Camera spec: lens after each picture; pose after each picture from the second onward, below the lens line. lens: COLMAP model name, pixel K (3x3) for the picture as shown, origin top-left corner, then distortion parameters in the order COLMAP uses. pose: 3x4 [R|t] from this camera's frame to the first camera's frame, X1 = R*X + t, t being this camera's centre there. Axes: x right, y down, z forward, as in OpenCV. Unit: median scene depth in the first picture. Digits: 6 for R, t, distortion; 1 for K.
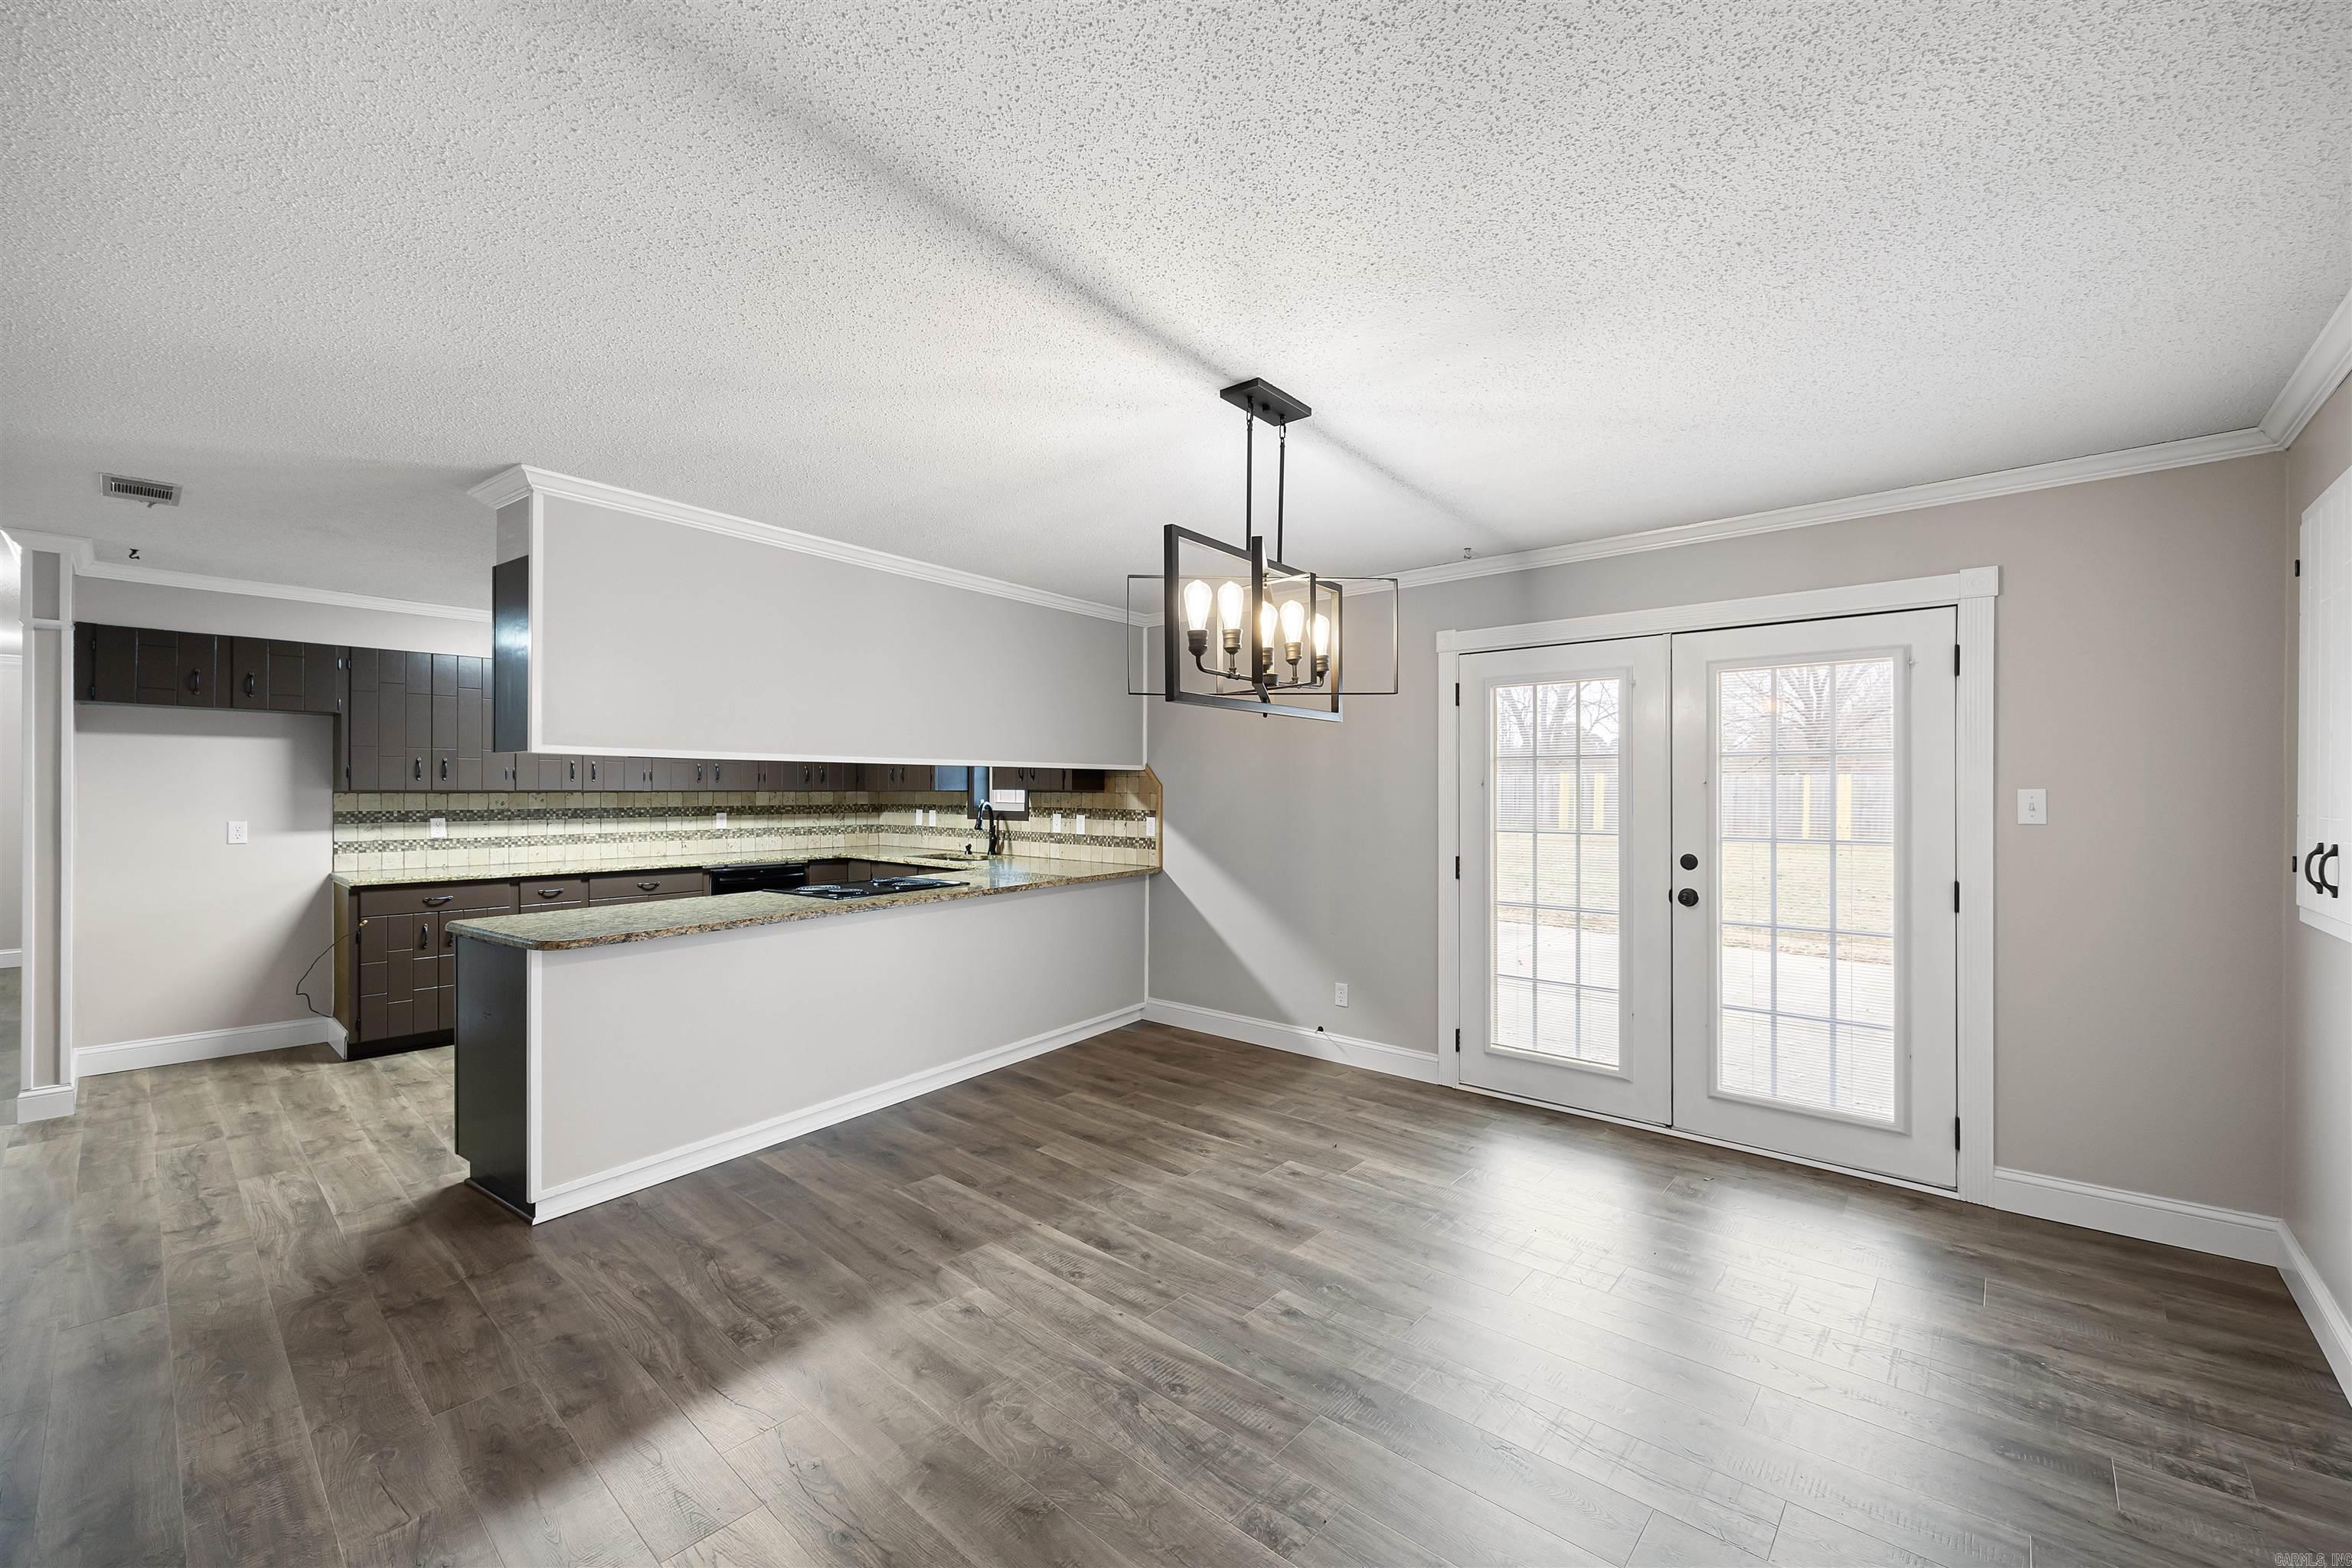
lens RADIAL K [[948.8, 0, 1185.0], [0, 948.8, 780.1], [0, 0, 1]] dist [-0.001164, -0.000515]
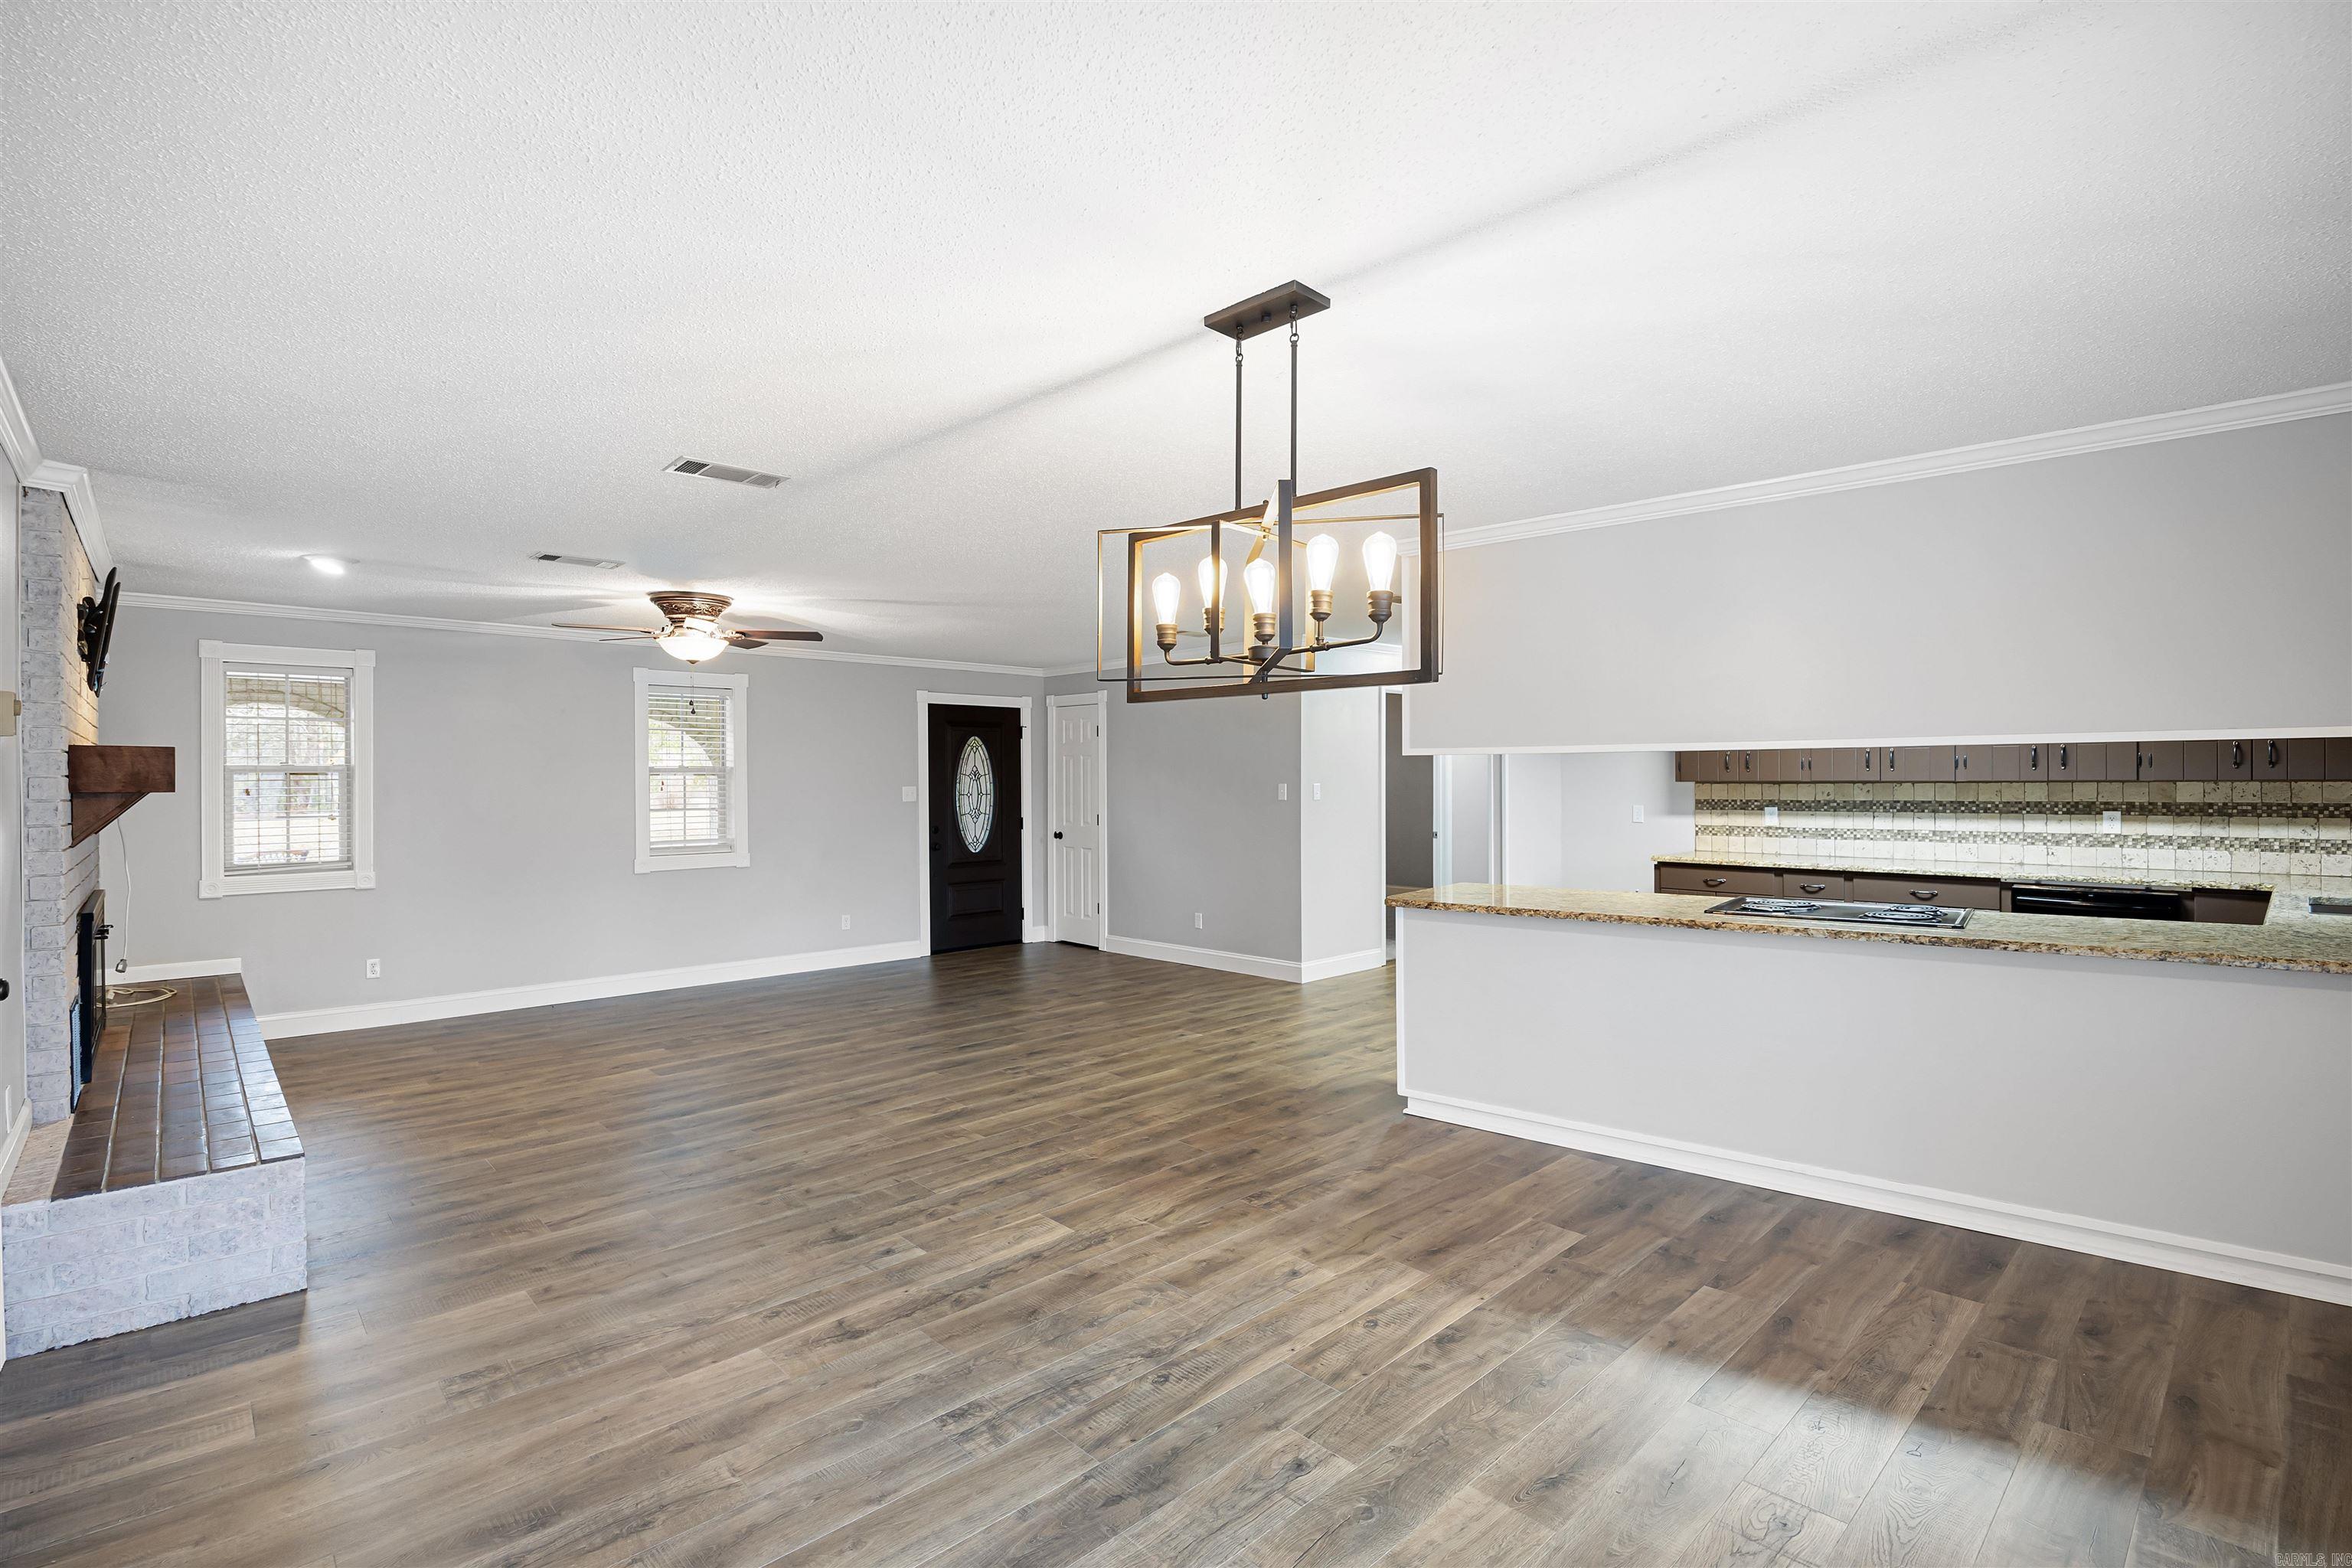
lens RADIAL K [[1073.1, 0, 1182.2], [0, 1073.1, 787.3], [0, 0, 1]] dist [-0.015070, 0.001688]
pose [[-0.085053, 0.007040, -0.996352, 0.525649], [0.015037, 0.999870, 0.005782, 0.001634], [0.996263, -0.014491, -0.085148, 0.528263]]
